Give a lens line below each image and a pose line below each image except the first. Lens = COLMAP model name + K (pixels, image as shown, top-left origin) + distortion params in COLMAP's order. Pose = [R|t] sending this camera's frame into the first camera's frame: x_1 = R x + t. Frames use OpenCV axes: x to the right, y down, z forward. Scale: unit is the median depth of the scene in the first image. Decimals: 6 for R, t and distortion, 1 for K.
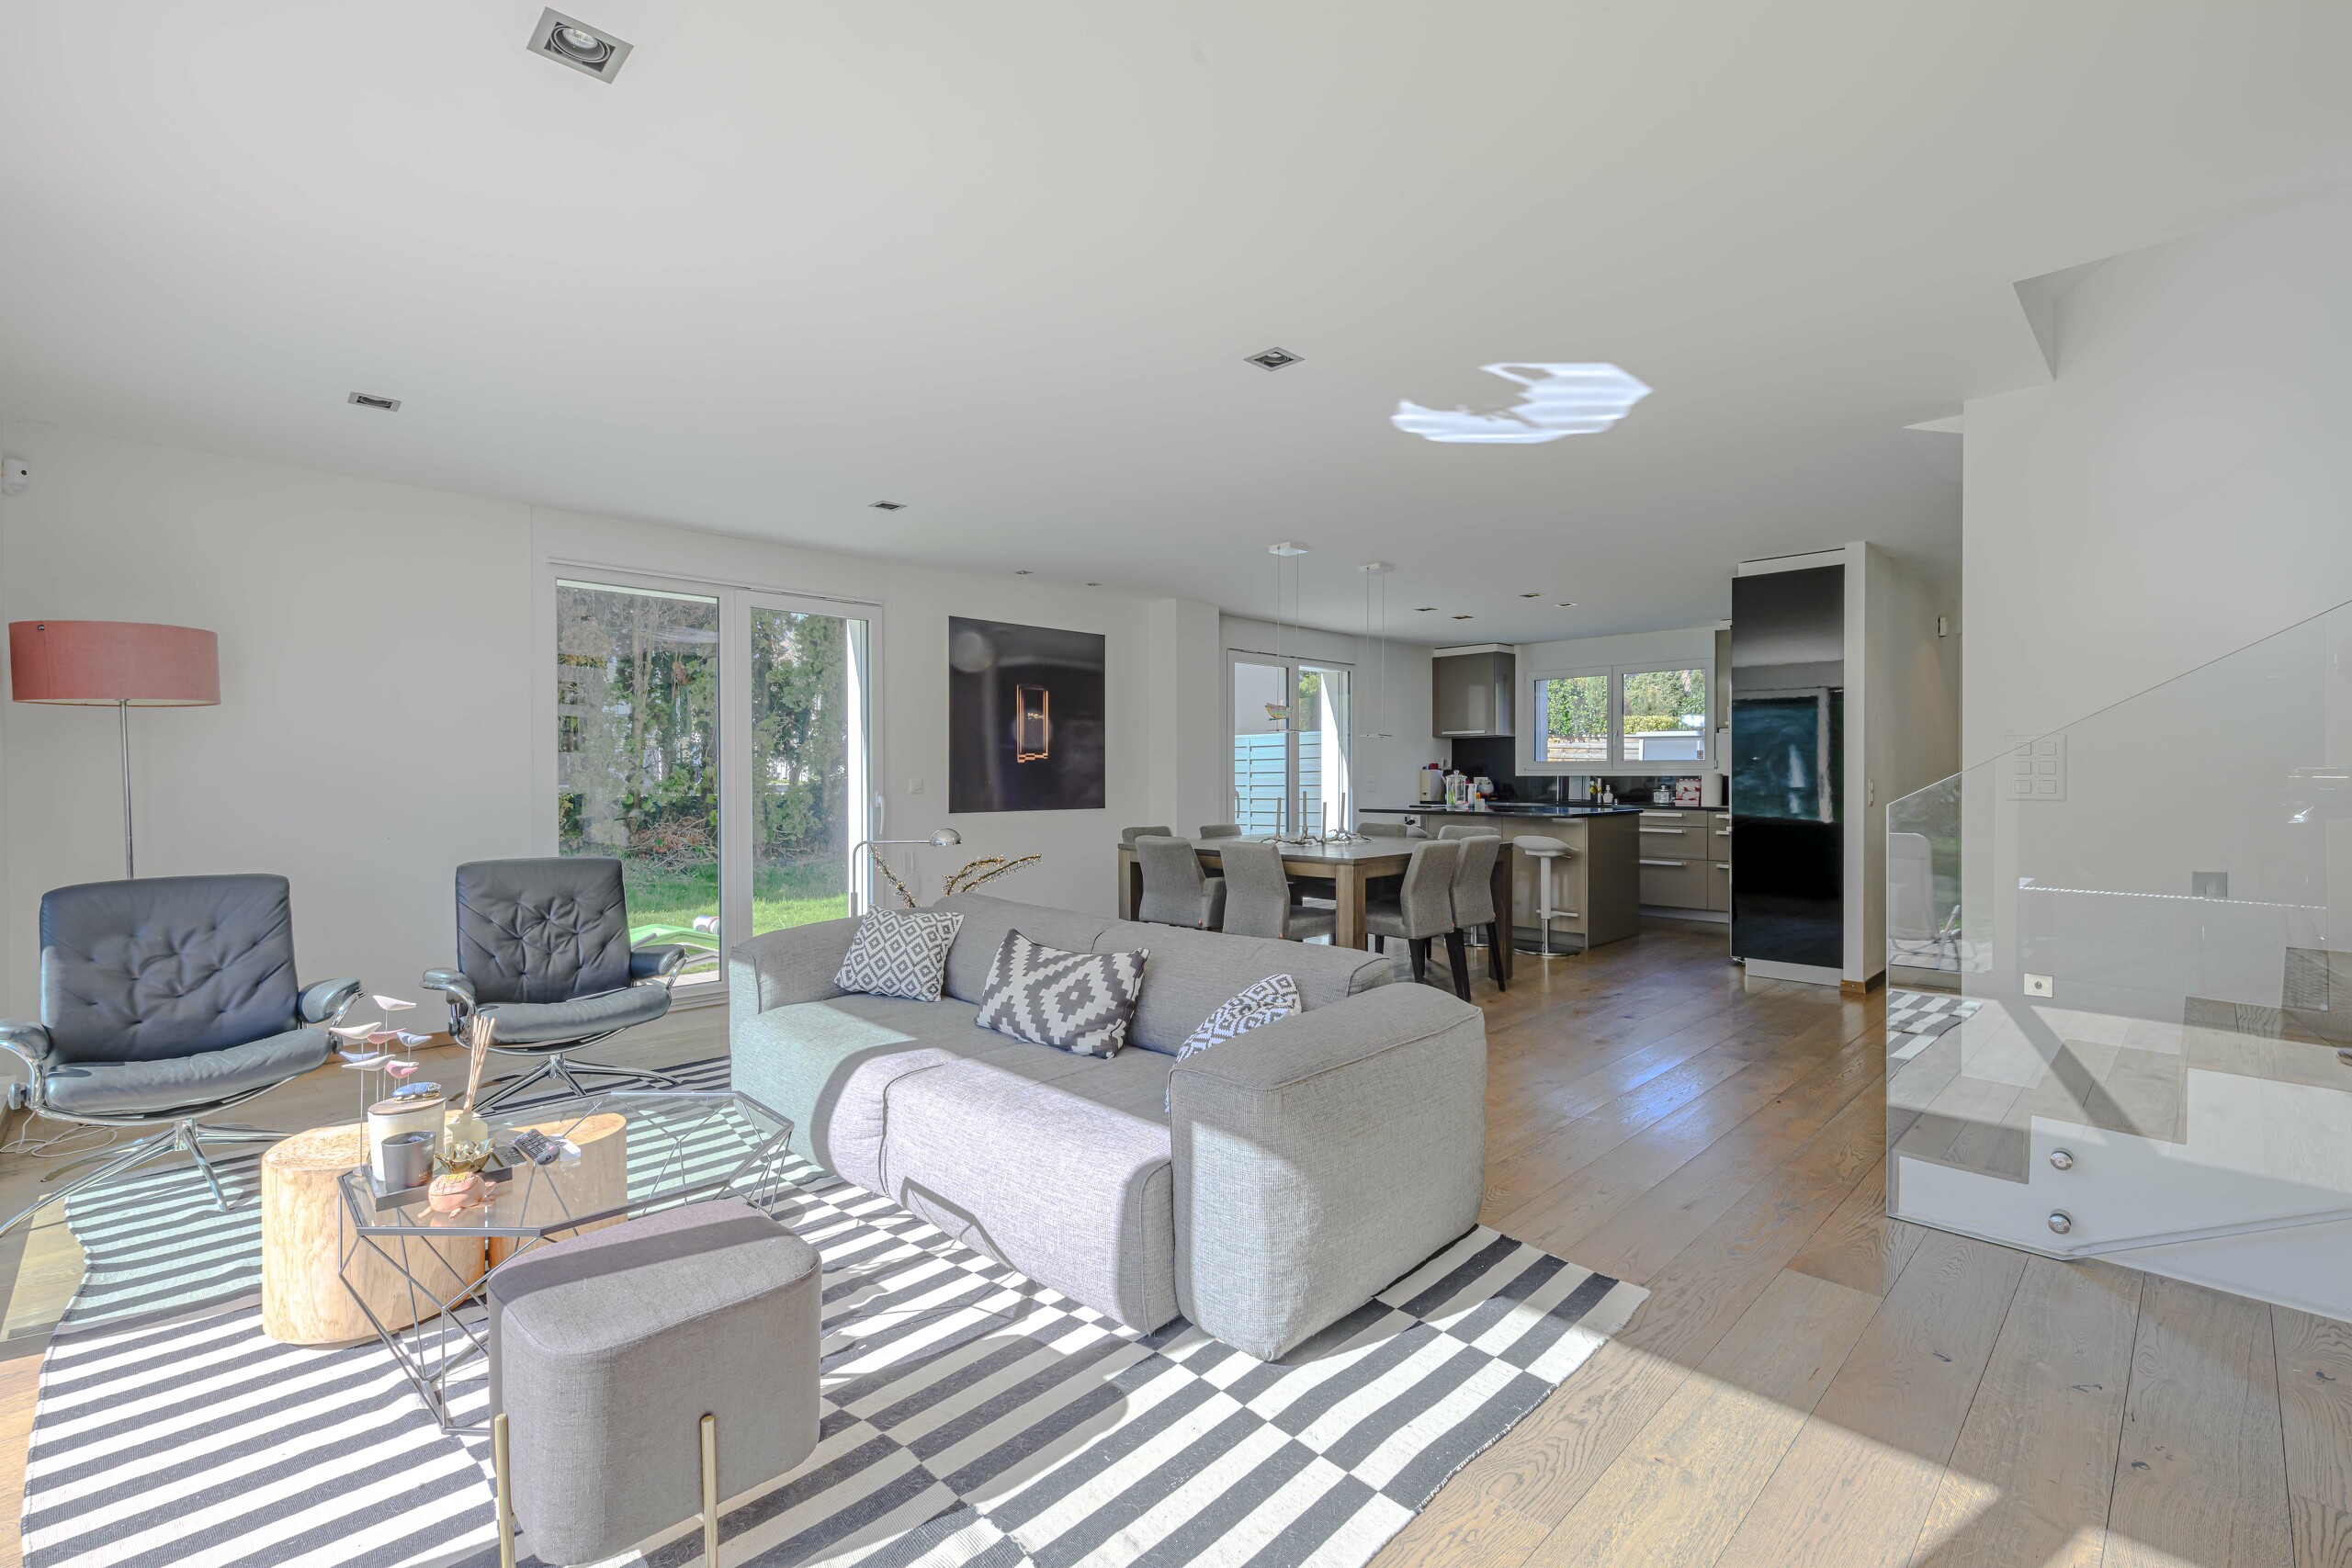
lens RADIAL K [[1028.1, 0, 1176.0], [0, 1028.1, 784.0], [0, 0, 1]] dist [-0.011472, -0.000129]
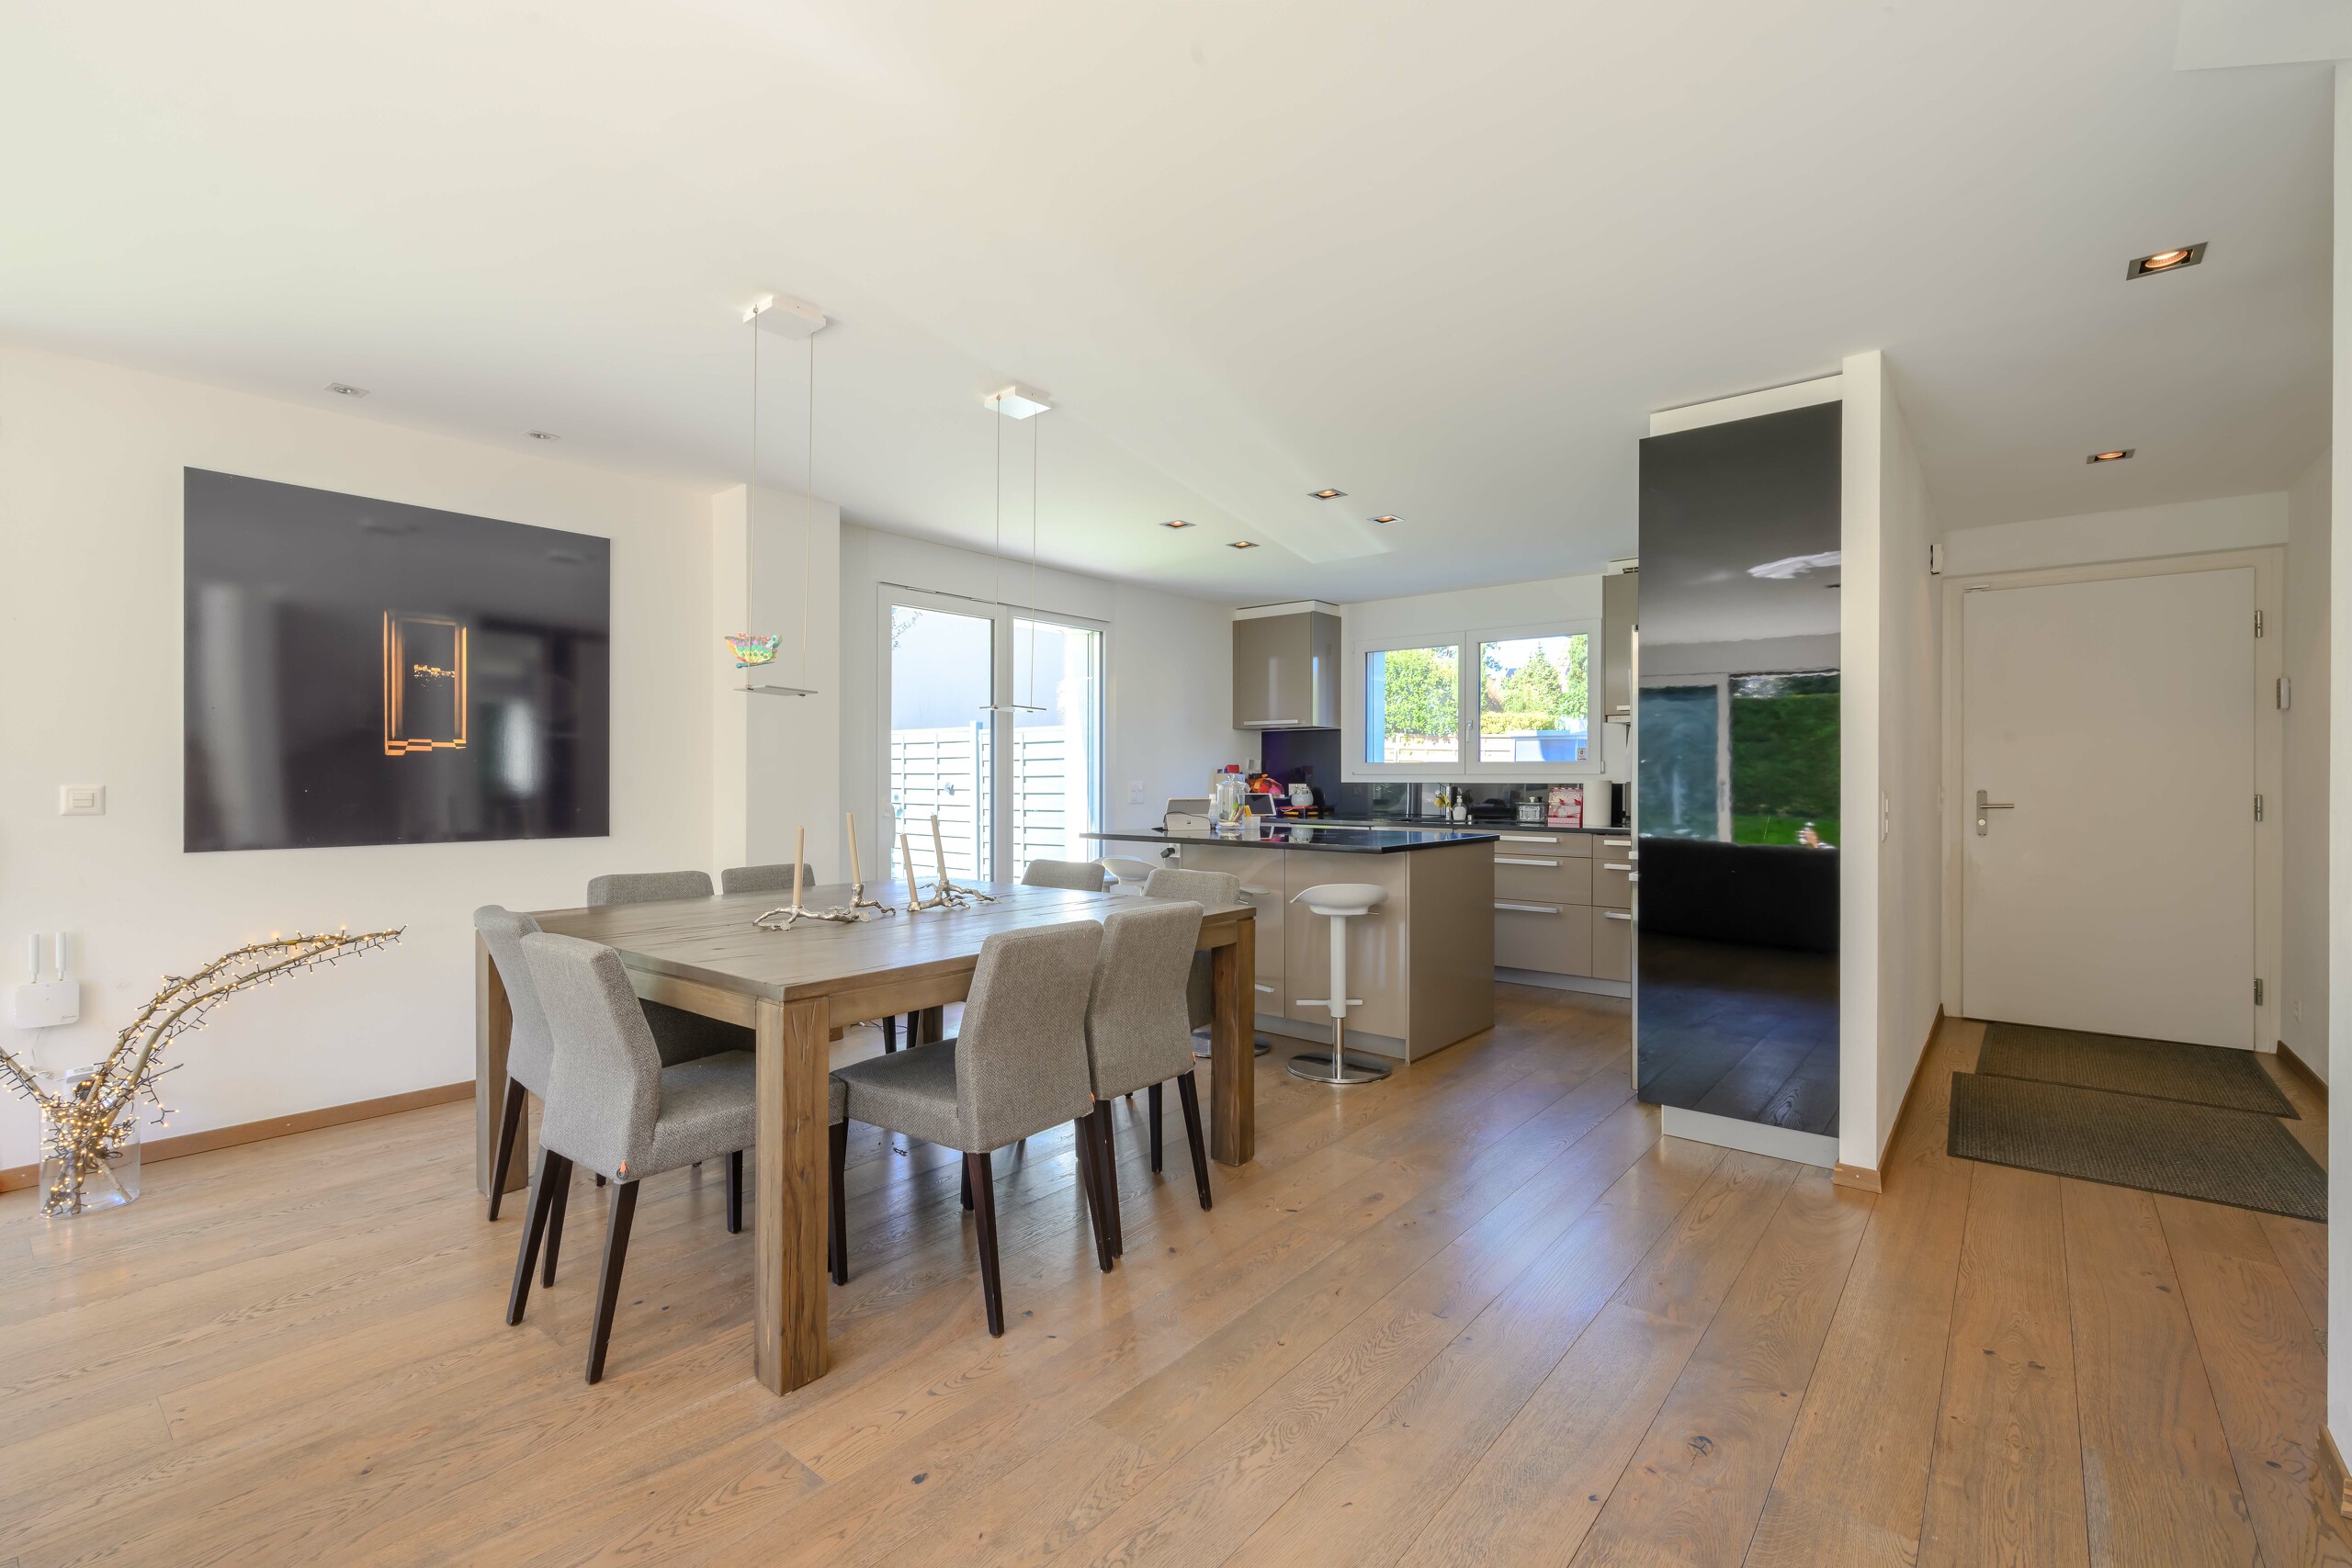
lens RADIAL K [[1031.4, 0, 1176.0], [0, 1031.4, 784.0], [0, 0, 1]] dist [0.000780, 0.000075]
pose [[0.994764, 0.004486, 0.102096, 0.155678], [-0.004123, 0.999984, -0.003762, -0.003857], [-0.102111, 0.003322, 0.994767, 0.311359]]
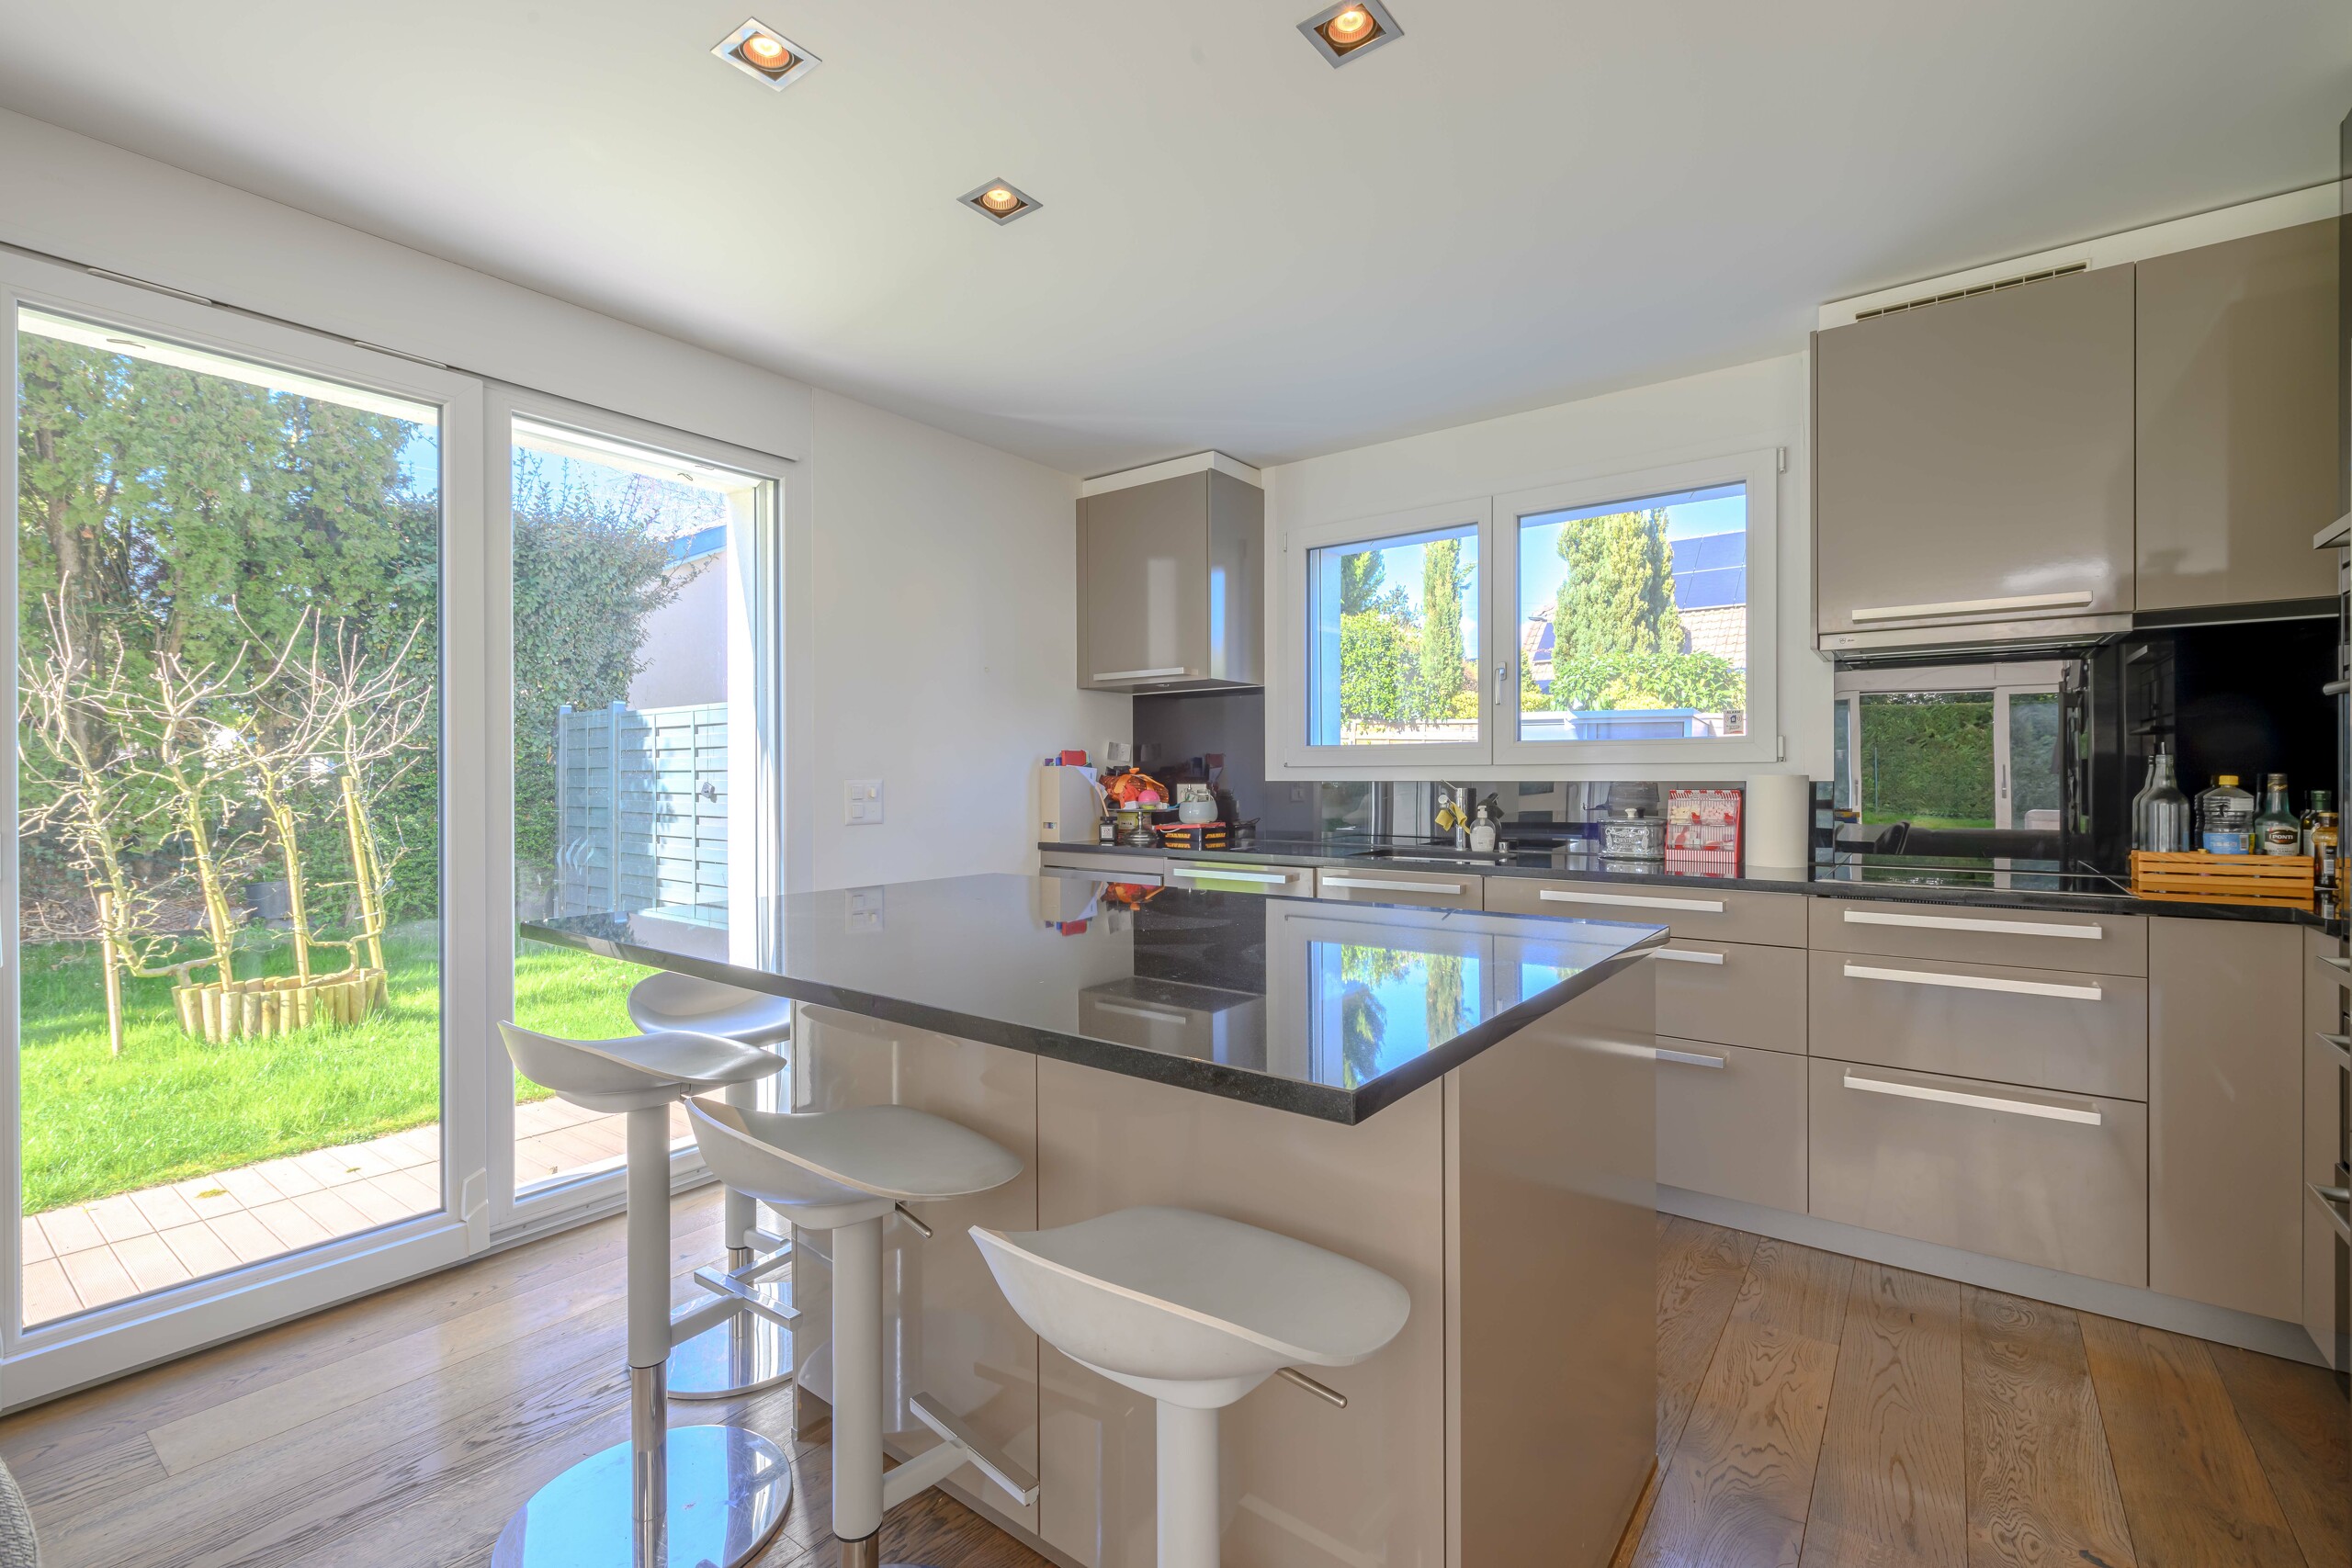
lens RADIAL K [[1028.1, 0, 1176.0], [0, 1028.1, 784.0], [0, 0, 1]] dist [-0.011472, -0.000129]
pose [[0.988887, 0.000690, 0.148669, 0.264904], [-0.000183, 0.999994, -0.003425, -0.006023], [-0.148671, 0.003360, 0.988881, 0.674676]]
